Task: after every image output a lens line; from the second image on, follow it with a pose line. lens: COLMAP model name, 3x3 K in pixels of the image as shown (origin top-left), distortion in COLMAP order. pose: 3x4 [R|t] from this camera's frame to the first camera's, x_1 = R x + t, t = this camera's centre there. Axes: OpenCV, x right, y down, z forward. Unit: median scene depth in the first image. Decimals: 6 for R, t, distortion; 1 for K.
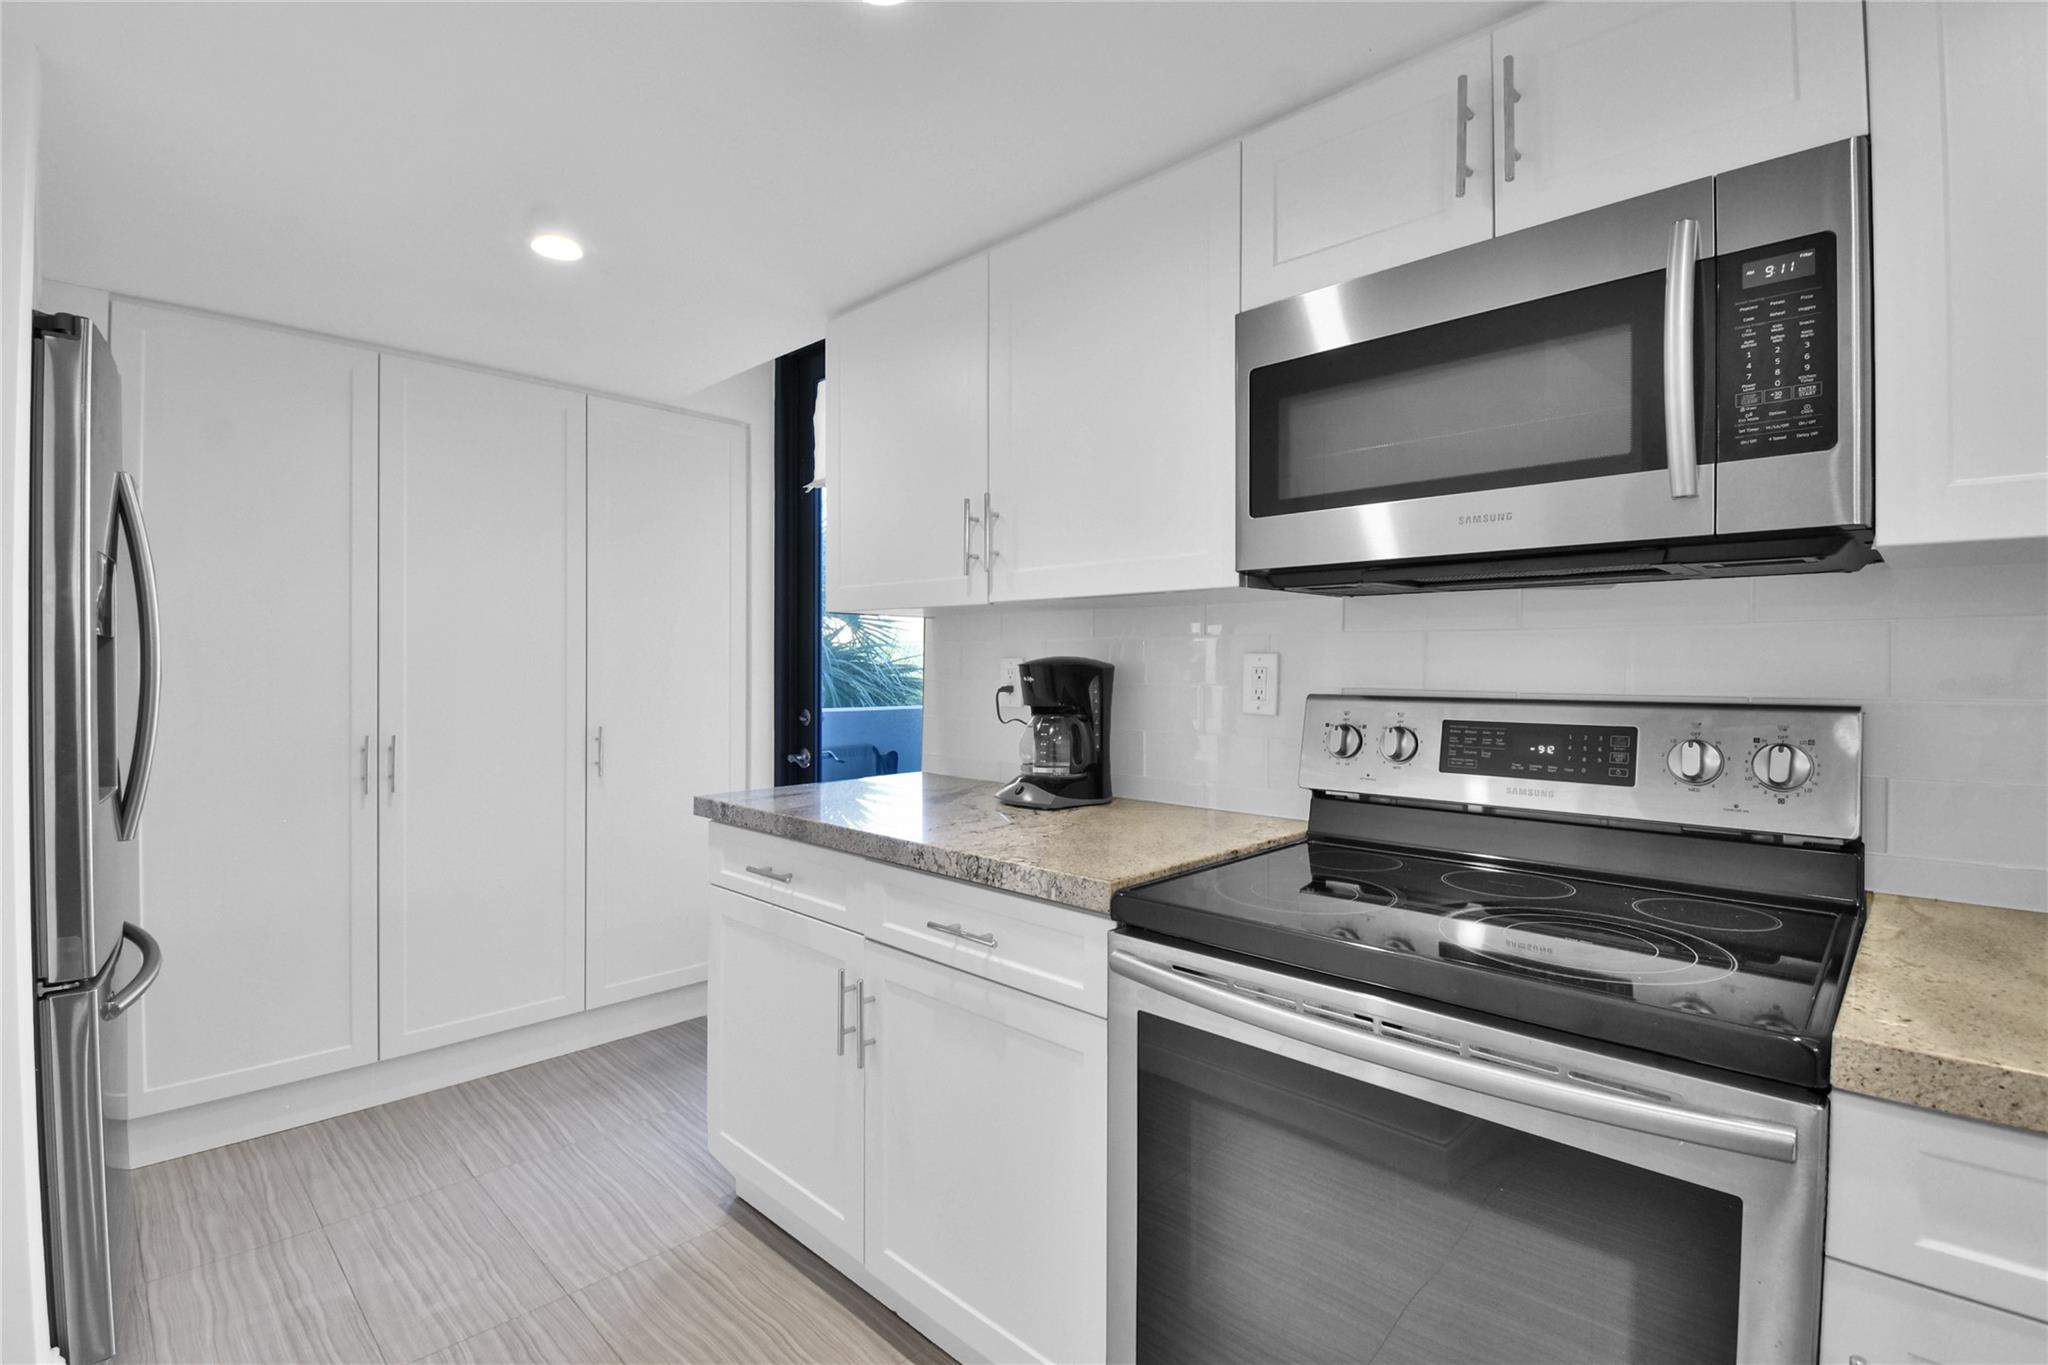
lens RADIAL K [[936.7, 0, 1021.7], [0, 936.7, 674.5], [0, 0, 1]] dist [0.003696, -0.017594]
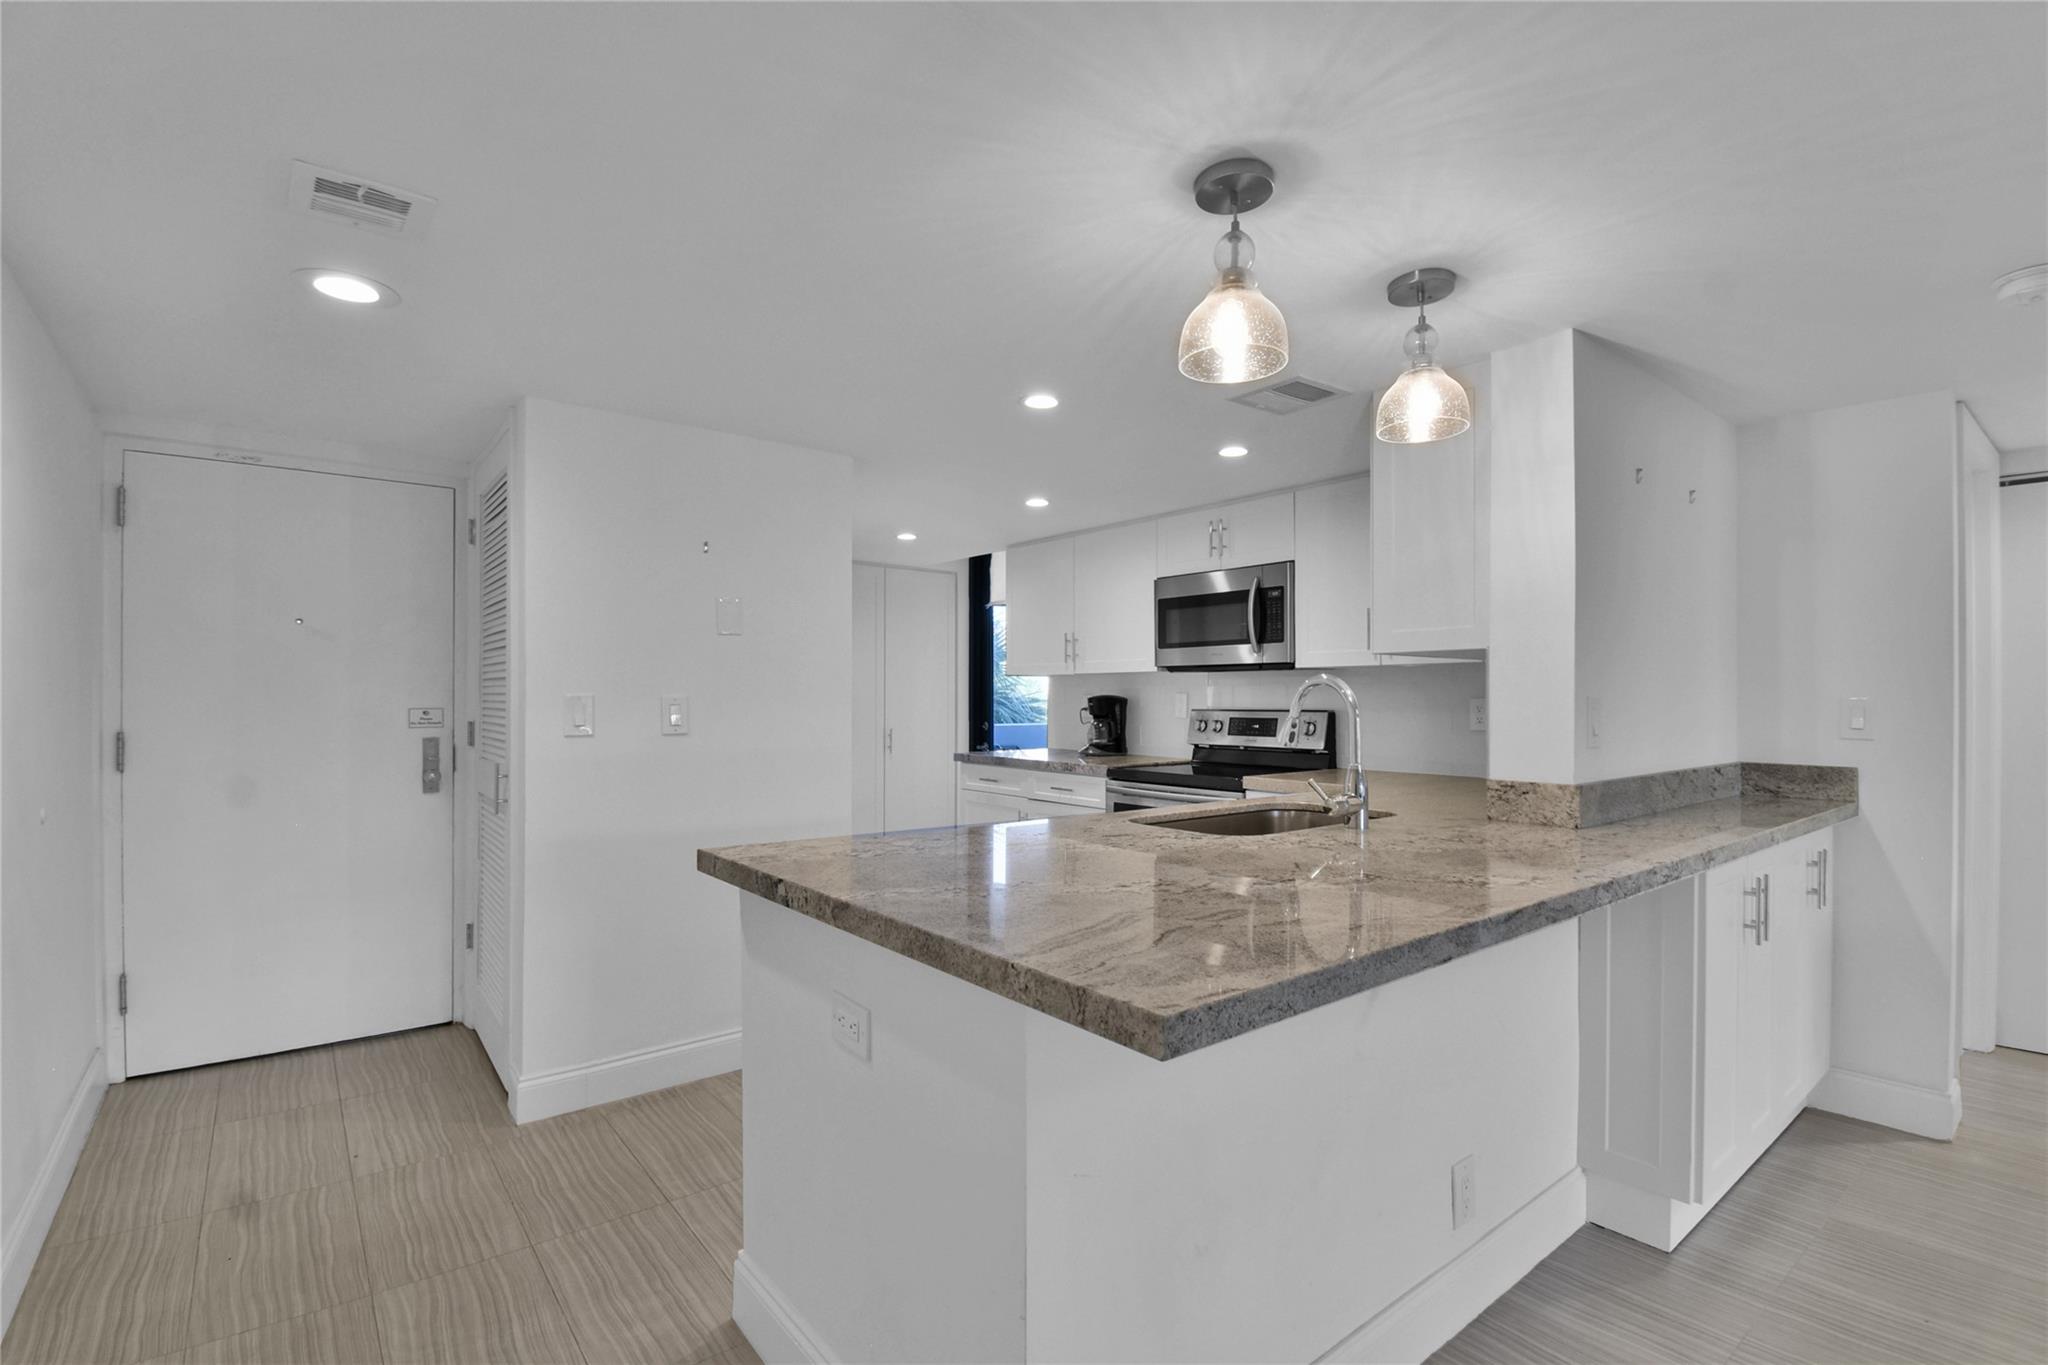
lens RADIAL K [[936.7, 0, 1025.0], [0, 936.7, 696.4], [0, 0, 1]] dist [0.003696, -0.017594]
pose [[0.992383, -0.003447, -0.123142, 0.174216], [0.002106, 0.999937, -0.011014, 0.014260], [0.123172, 0.010671, 0.992328, -1.844162]]
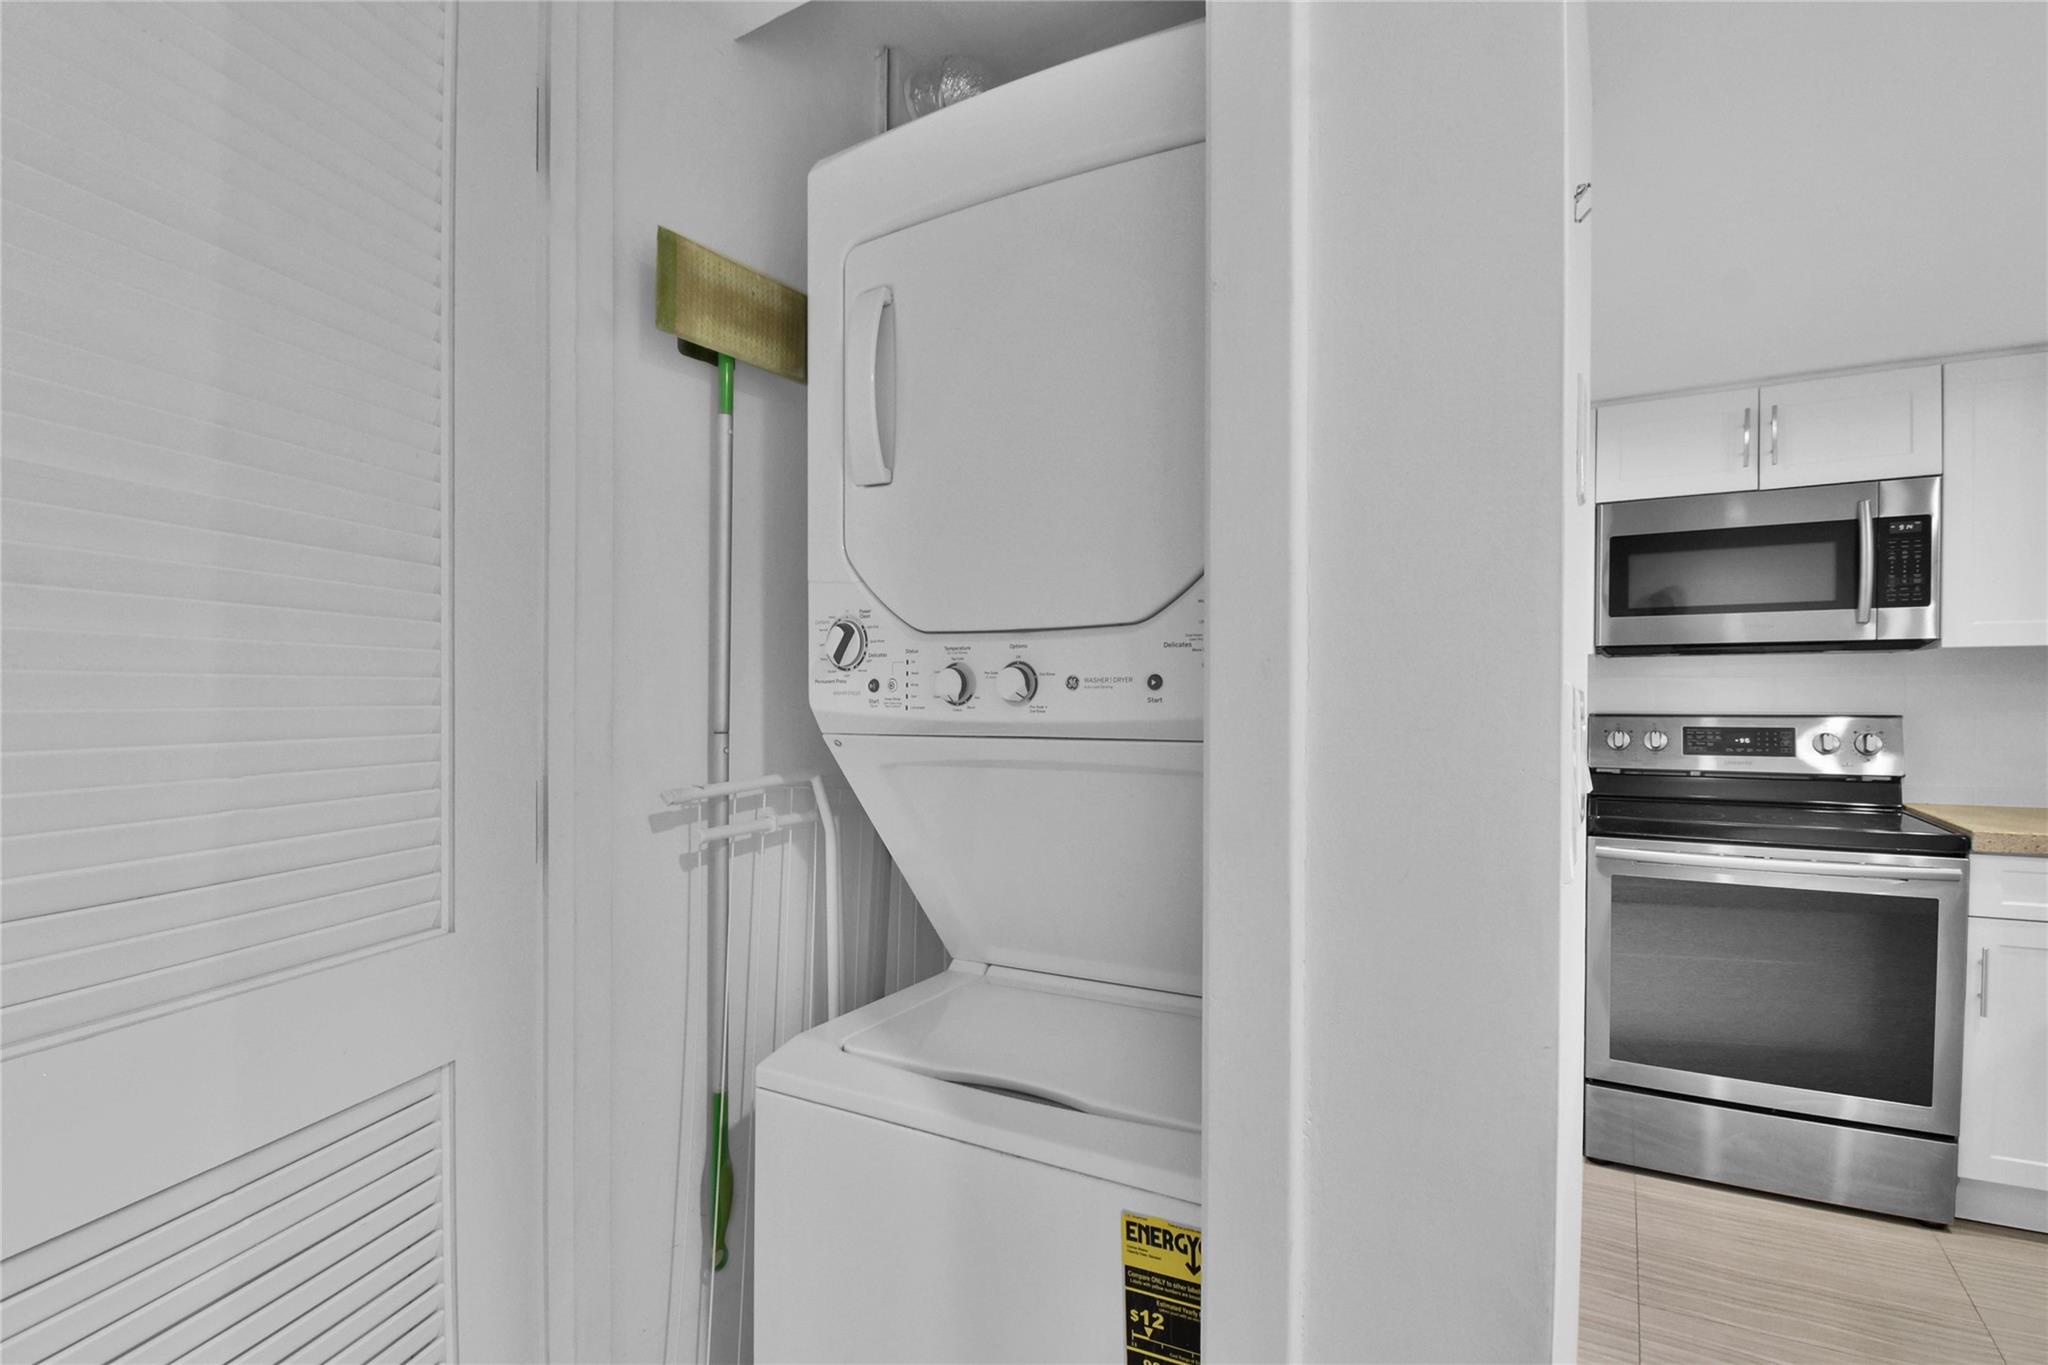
lens RADIAL K [[936.7, 0, 1016.2], [0, 936.7, 707.9], [0, 0, 1]] dist [0.003696, -0.017594]
pose [[0.970906, -0.006863, 0.239364, -1.214165], [0.006941, 0.999976, 0.000515, 0.001041], [-0.239362, 0.001161, 0.970930, -0.458876]]
